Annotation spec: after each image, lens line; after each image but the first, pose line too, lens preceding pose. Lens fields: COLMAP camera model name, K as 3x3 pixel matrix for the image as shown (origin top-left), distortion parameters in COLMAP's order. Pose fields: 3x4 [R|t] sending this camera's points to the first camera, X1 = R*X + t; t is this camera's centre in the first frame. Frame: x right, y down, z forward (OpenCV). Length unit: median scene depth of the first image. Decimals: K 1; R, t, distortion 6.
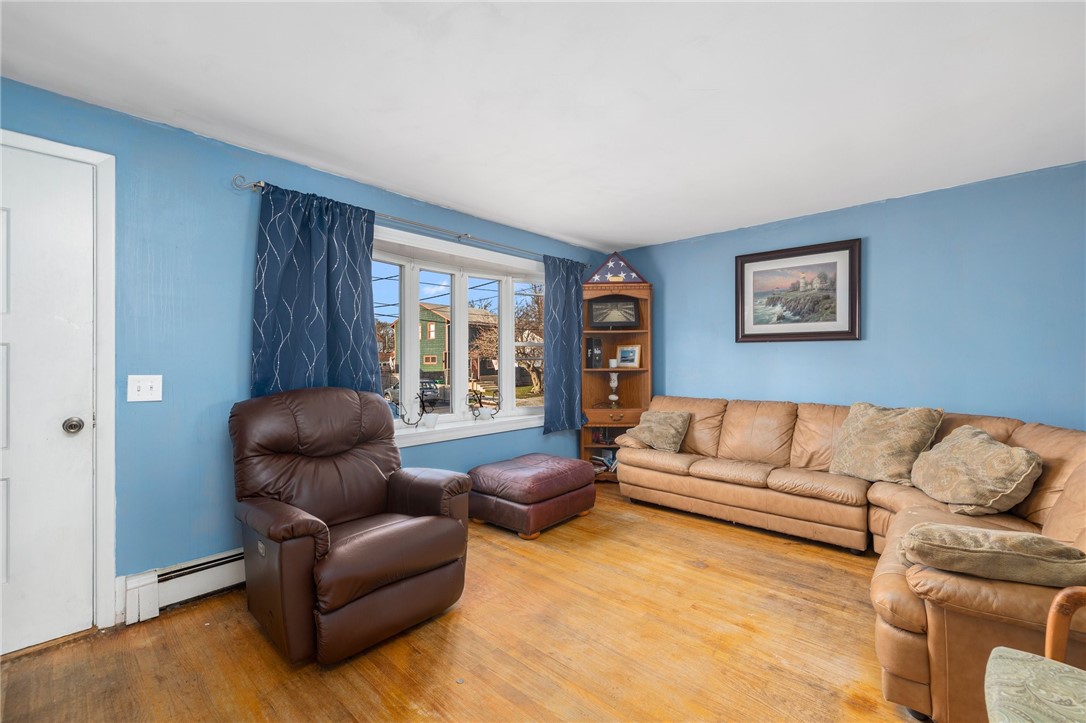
lens RADIAL K [[460.5, 0, 543.5], [0, 460.5, 363.0], [0, 0, 1]] dist [-0.000349, -0.000067]
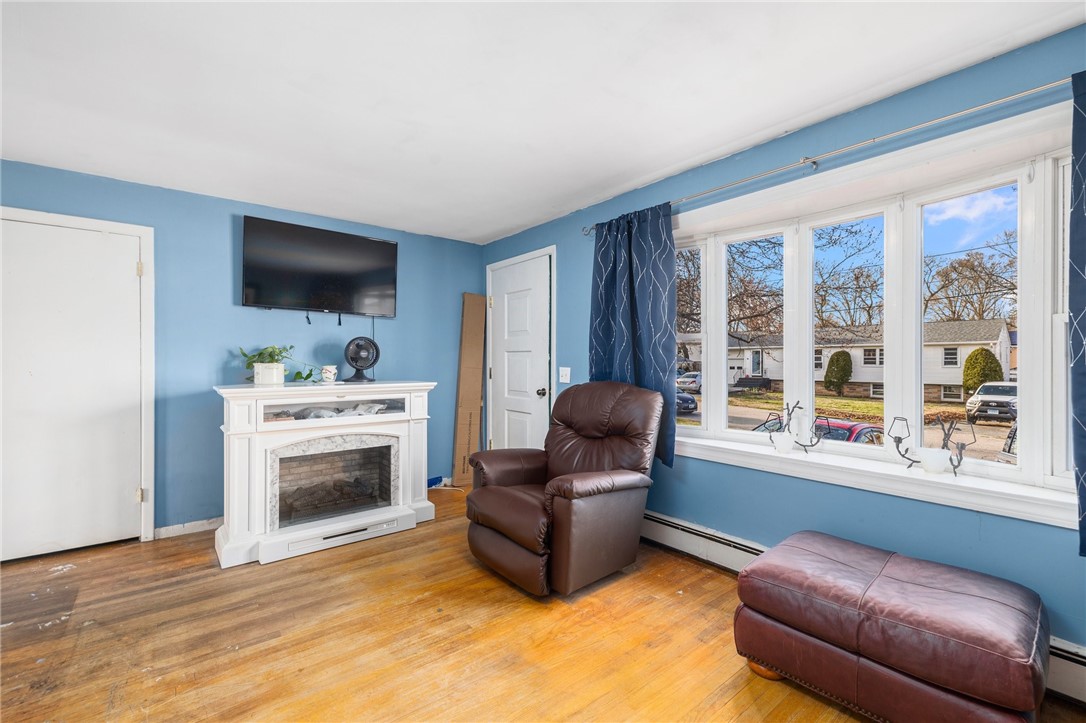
lens RADIAL K [[460.5, 0, 533.2], [0, 460.5, 360.7], [0, 0, 1]] dist [-0.000349, -0.000067]
pose [[-0.158782, 0.000322, -0.987314, 0.784289], [-0.005158, 0.999986, 0.001155, 0.000204], [0.987300, 0.005276, -0.158779, 1.104667]]
